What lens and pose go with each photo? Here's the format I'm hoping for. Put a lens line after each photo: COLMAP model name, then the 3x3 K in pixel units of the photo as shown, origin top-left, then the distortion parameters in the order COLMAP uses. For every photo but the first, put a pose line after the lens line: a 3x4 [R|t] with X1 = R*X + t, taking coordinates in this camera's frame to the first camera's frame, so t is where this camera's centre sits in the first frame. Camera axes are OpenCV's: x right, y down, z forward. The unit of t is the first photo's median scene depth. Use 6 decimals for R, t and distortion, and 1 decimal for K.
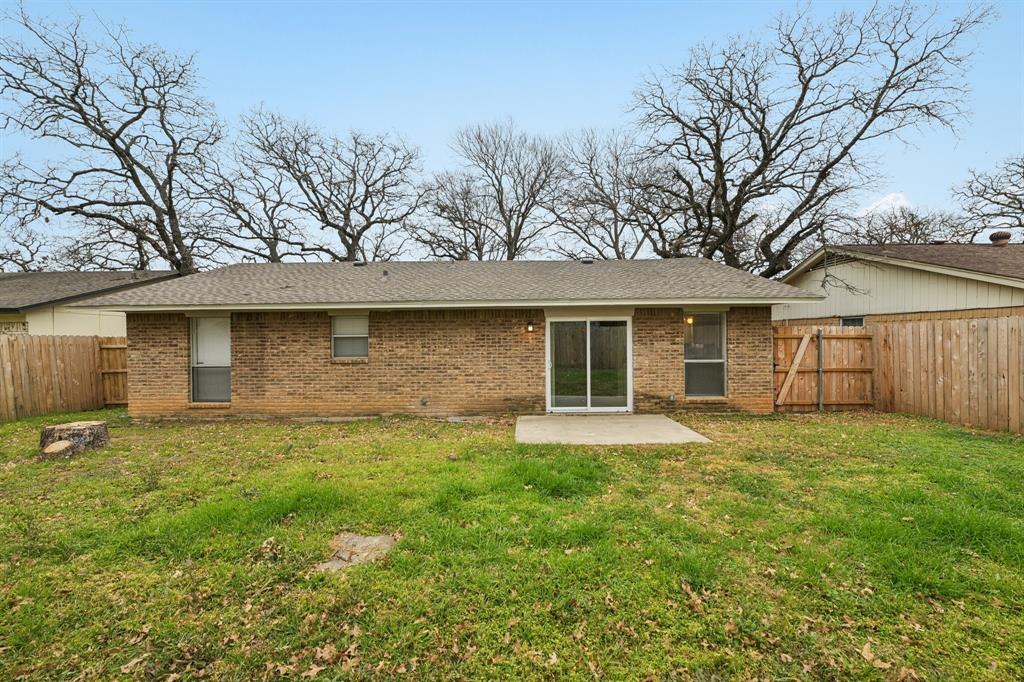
lens RADIAL K [[418.6, 0, 512.1], [0, 418.6, 343.1], [0, 0, 1]] dist [-0.009992, -0.000190]
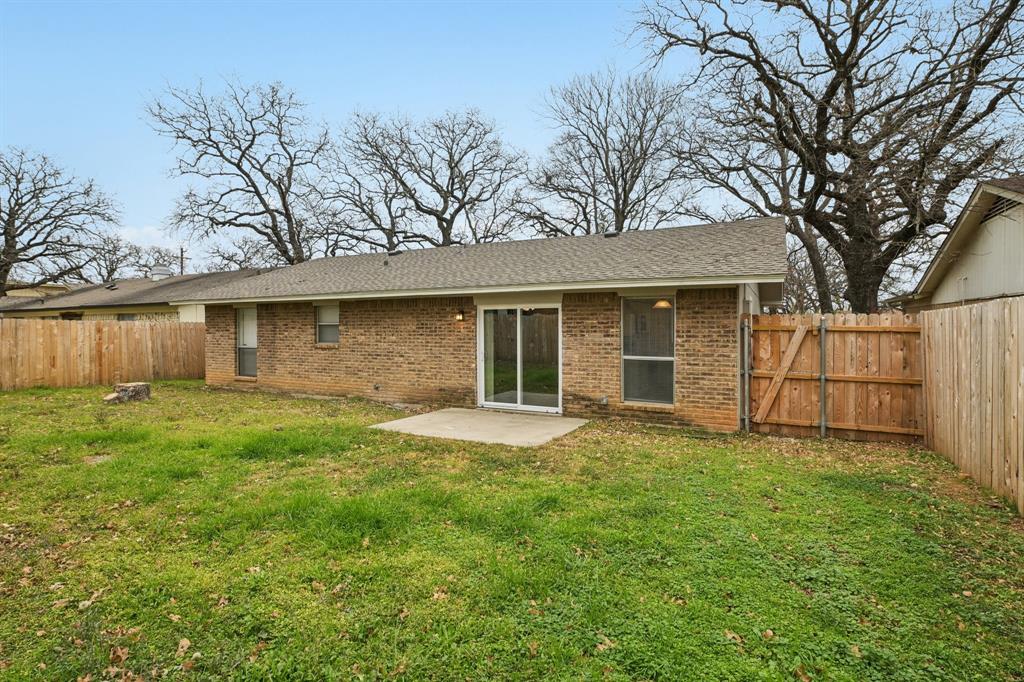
lens RADIAL K [[512.3, 0, 512.7], [0, 512.3, 336.2], [0, 0, 1]] dist [-0.005461, -0.001355]
pose [[0.886564, 0.017821, -0.462262, 0.680557], [-0.012755, 0.999819, 0.014083, -0.009527], [0.462430, -0.006589, 0.886631, 0.016215]]
